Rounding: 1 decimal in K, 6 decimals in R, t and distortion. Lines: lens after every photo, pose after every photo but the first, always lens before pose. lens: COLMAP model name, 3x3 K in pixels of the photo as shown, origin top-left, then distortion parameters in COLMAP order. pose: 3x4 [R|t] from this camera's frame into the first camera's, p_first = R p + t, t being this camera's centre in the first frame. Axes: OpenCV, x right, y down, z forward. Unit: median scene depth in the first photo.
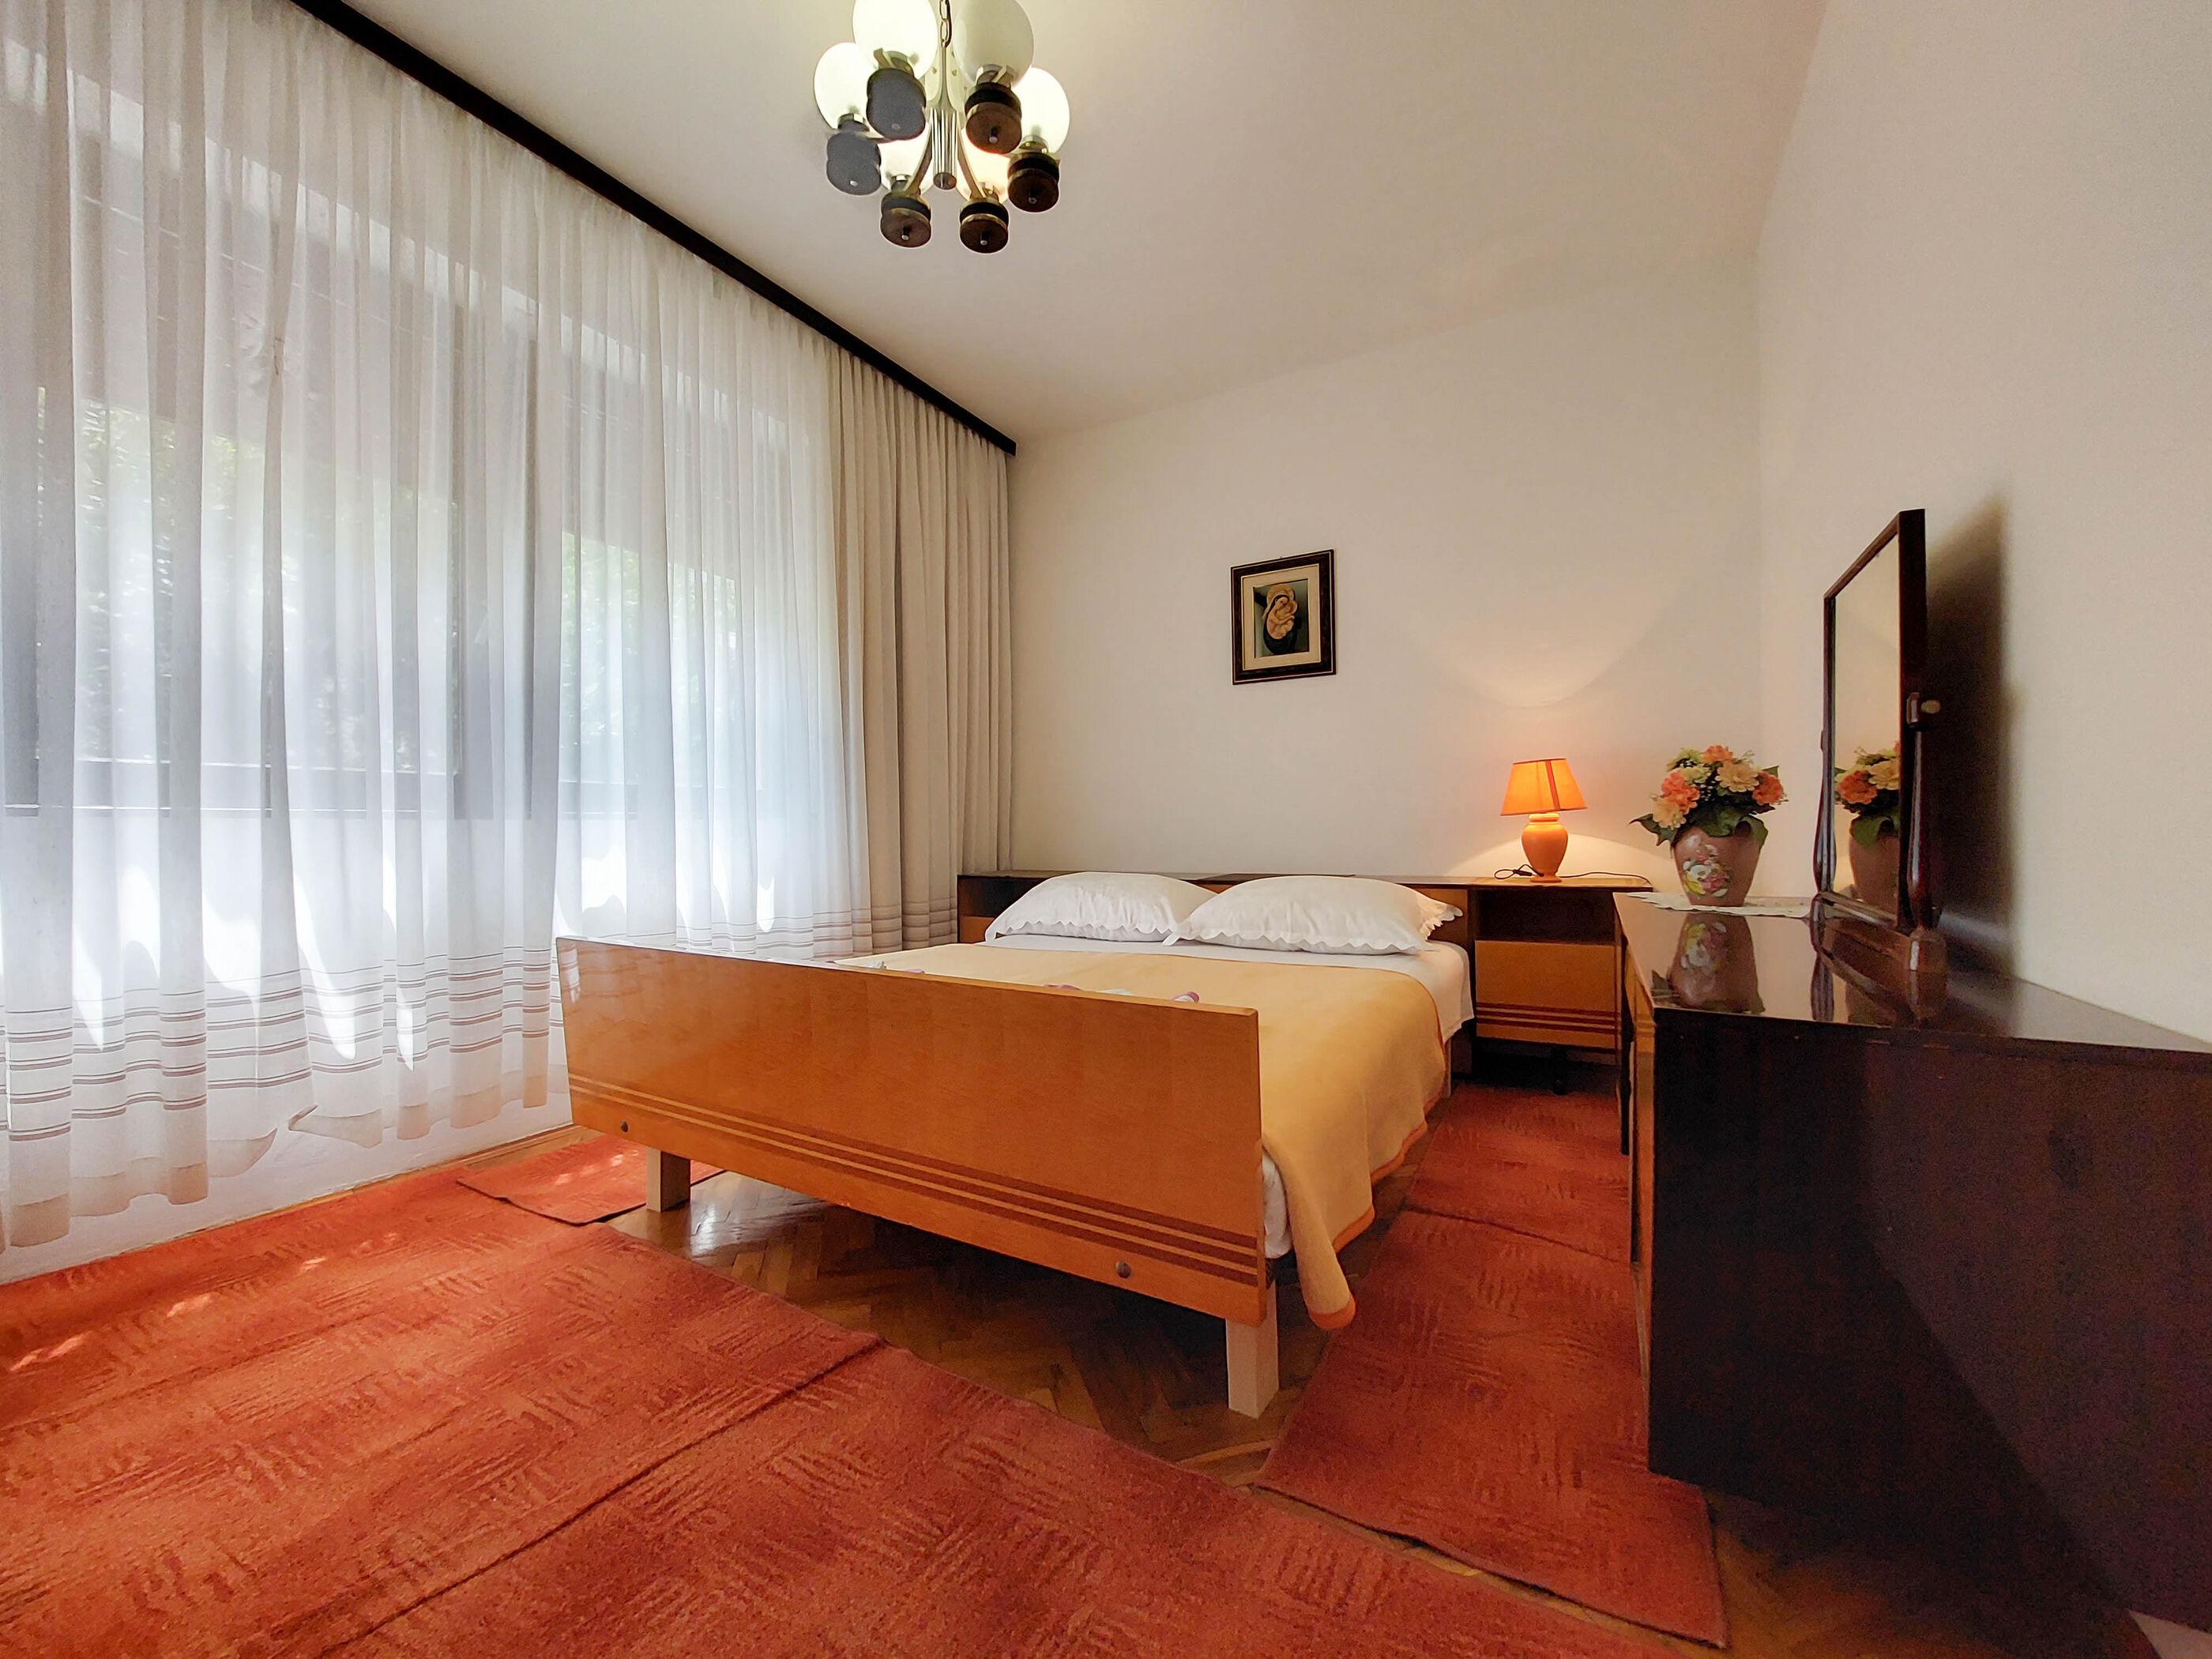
lens RADIAL K [[885.8, 0, 1105.3], [0, 885.8, 807.3], [0, 0, 1]] dist [-0.018821, 0.000144]
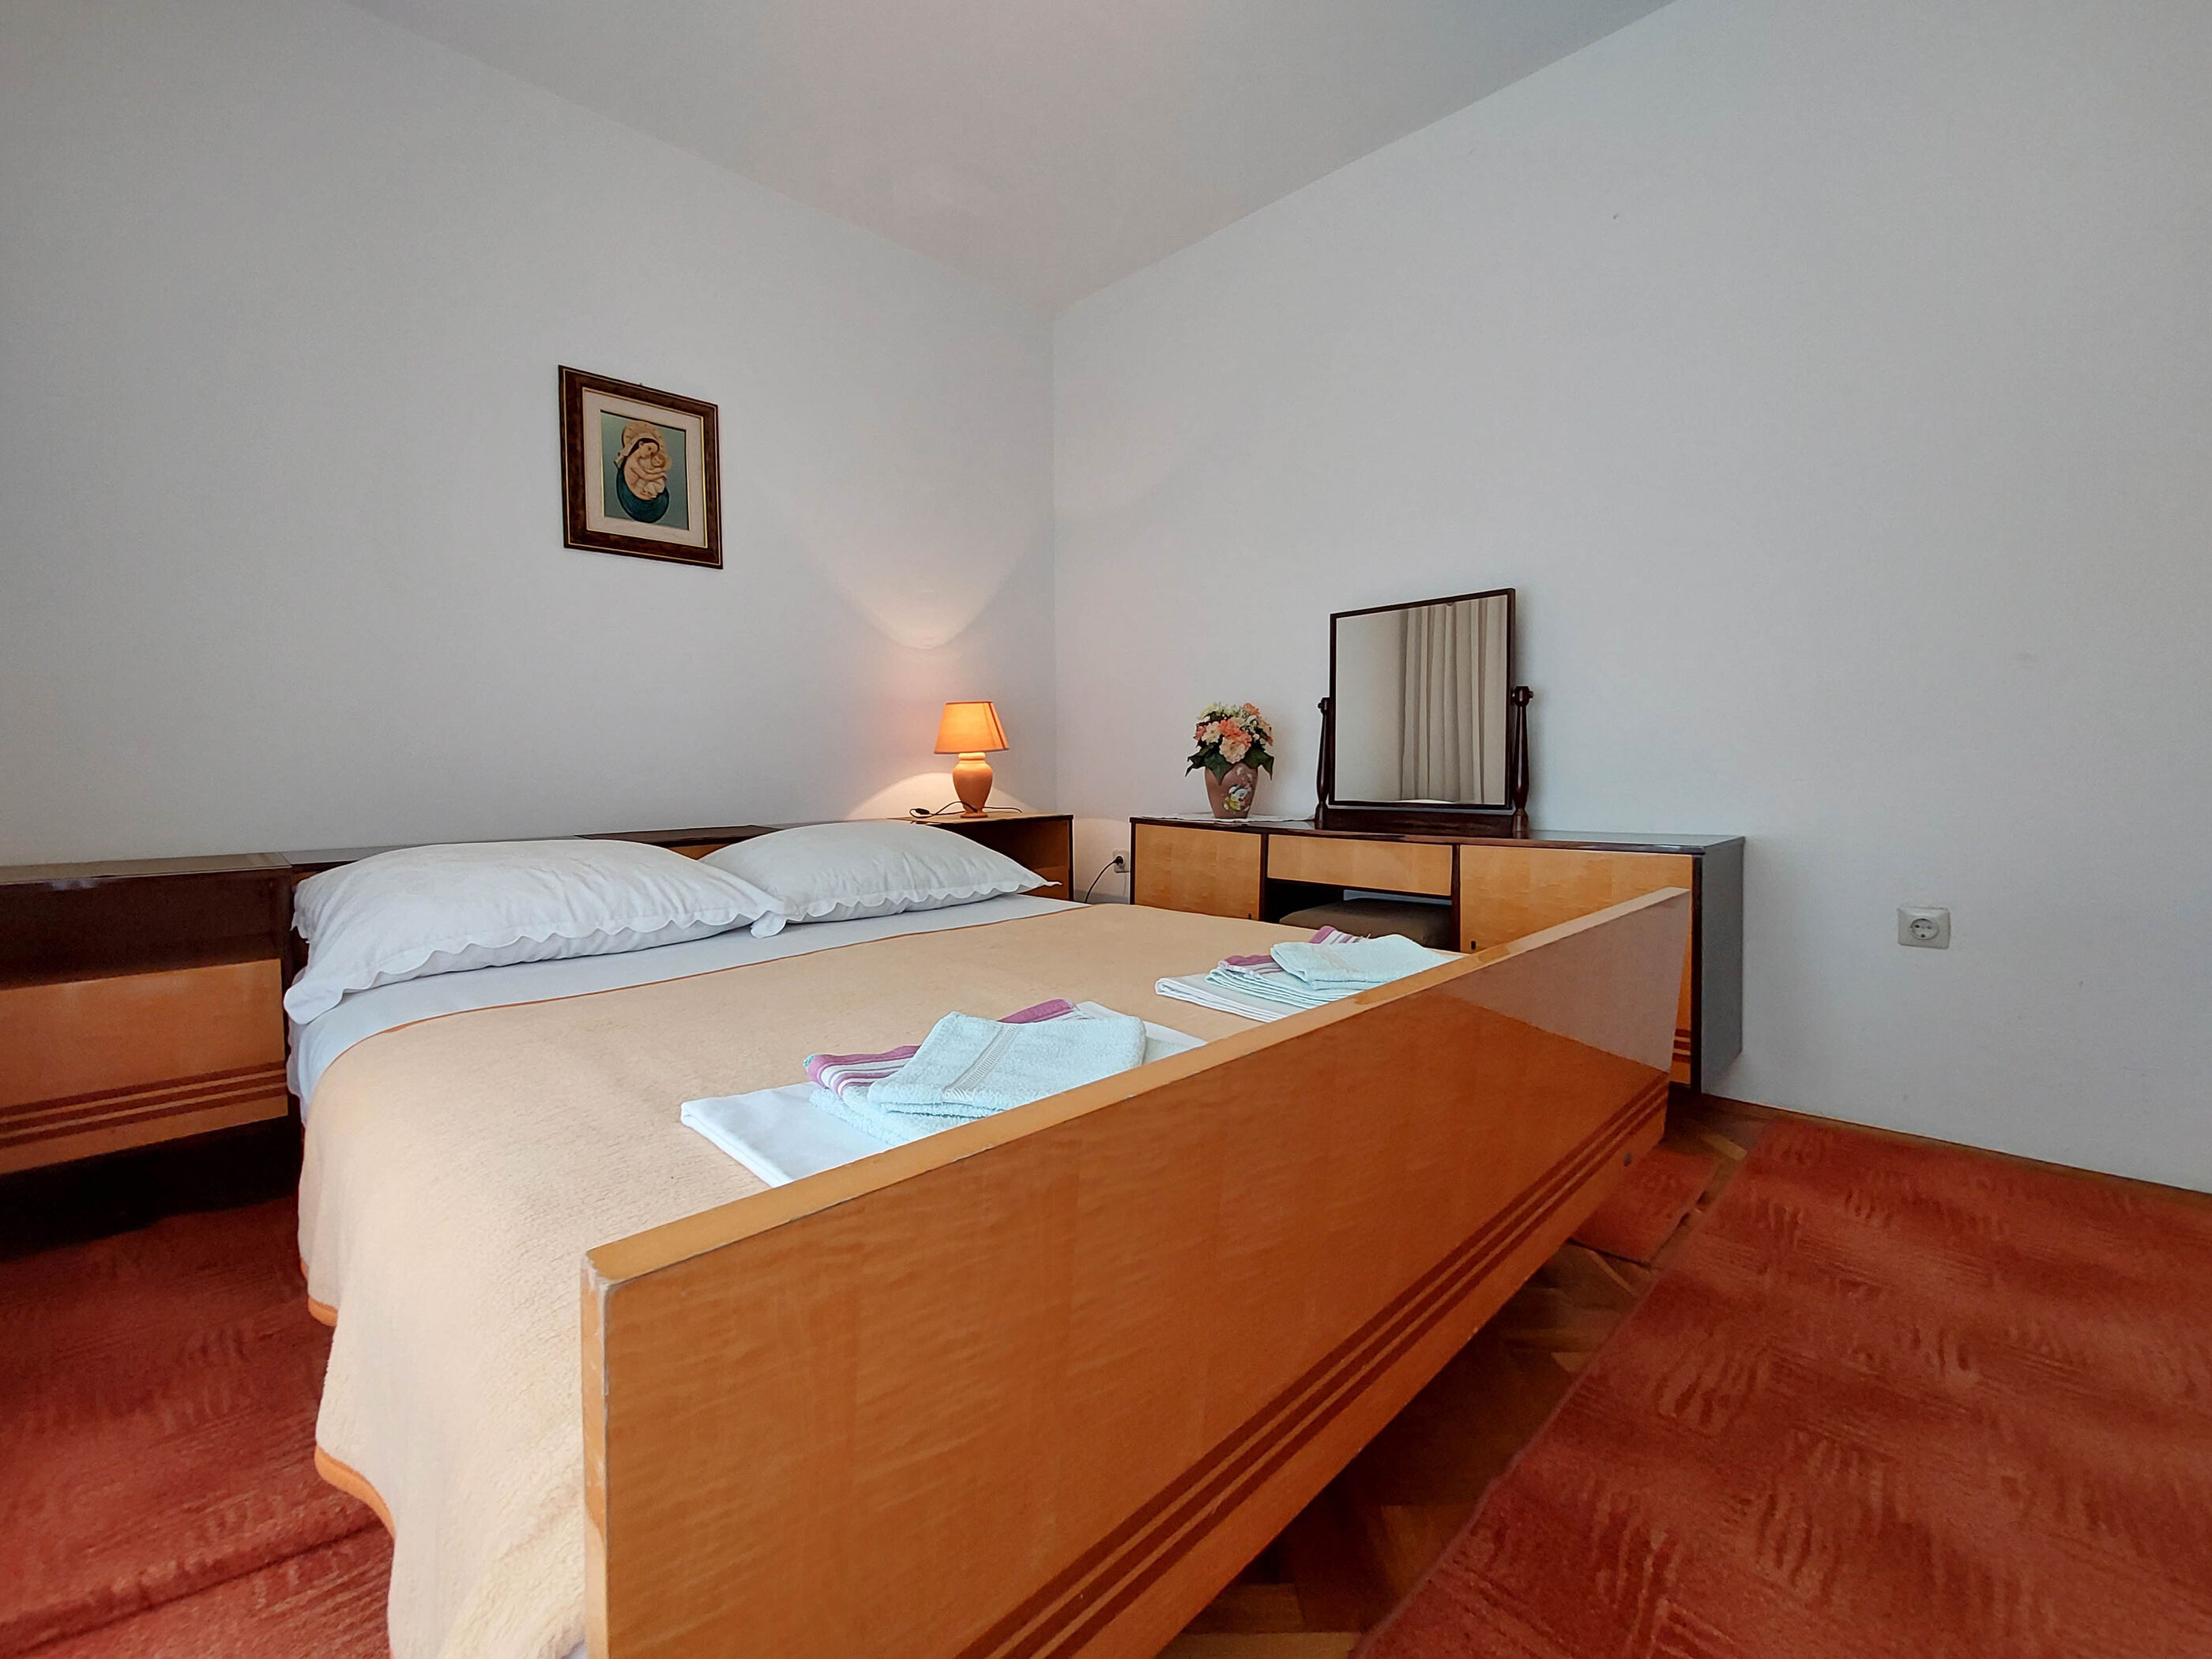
lens RADIAL K [[885.8, 0, 1137.0], [0, 885.8, 791.5], [0, 0, 1]] dist [-0.018821, 0.000144]
pose [[0.265285, -0.016912, 0.964022, -0.677397], [-0.013318, 0.999687, 0.021202, 0.040559], [-0.964078, -0.018463, 0.264976, 0.763508]]
